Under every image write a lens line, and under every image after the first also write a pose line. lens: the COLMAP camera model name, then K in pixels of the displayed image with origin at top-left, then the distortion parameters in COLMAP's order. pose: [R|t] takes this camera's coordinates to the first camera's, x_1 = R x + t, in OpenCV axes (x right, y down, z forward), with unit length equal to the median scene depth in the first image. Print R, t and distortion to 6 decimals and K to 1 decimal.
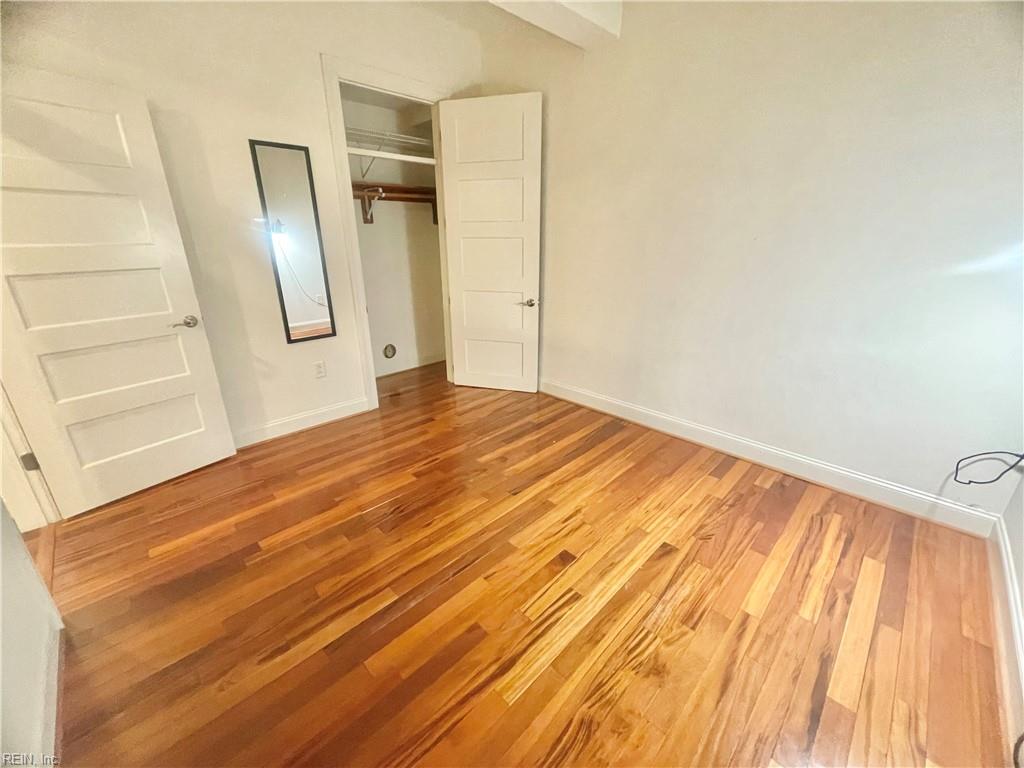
lens RADIAL K [[415.3, 0, 515.1], [0, 415.3, 381.7], [0, 0, 1]] dist [-0.001684, -0.000266]
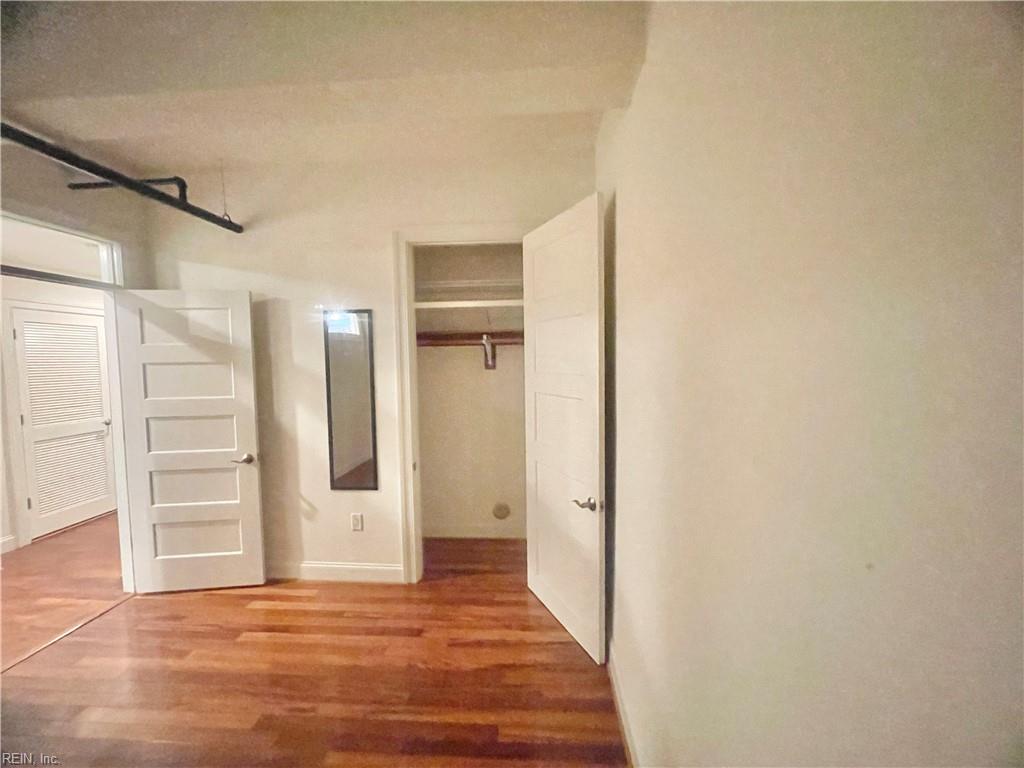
lens RADIAL K [[415.3, 0, 515.0], [0, 415.3, 383.4], [0, 0, 1]] dist [-0.001684, -0.000266]
pose [[0.653919, 0.044288, -0.755267, 0.538094], [-0.240267, 0.958763, -0.151805, -0.317559], [0.717399, 0.280734, 0.637594, 0.650382]]
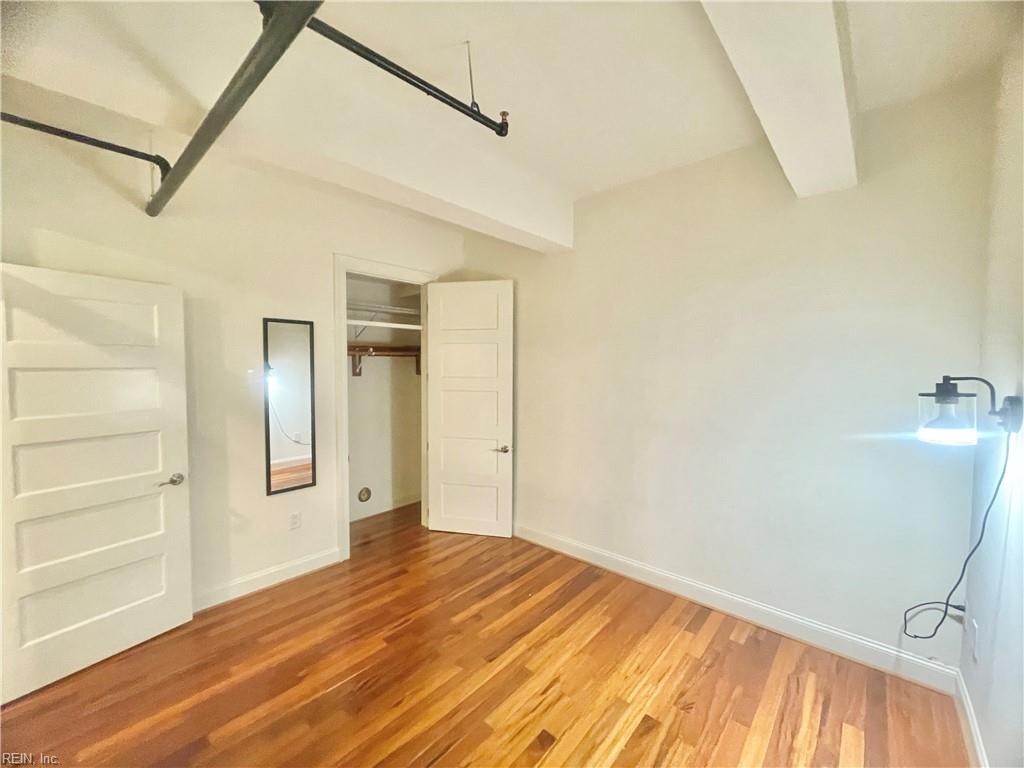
lens RADIAL K [[415.3, 0, 515.0], [0, 415.3, 379.1], [0, 0, 1]] dist [-0.001684, -0.000266]
pose [[0.997965, 0.004656, 0.063593, -0.006913], [0.014641, 0.953950, -0.299607, -0.054112], [-0.062060, 0.299929, 0.951941, -0.098362]]
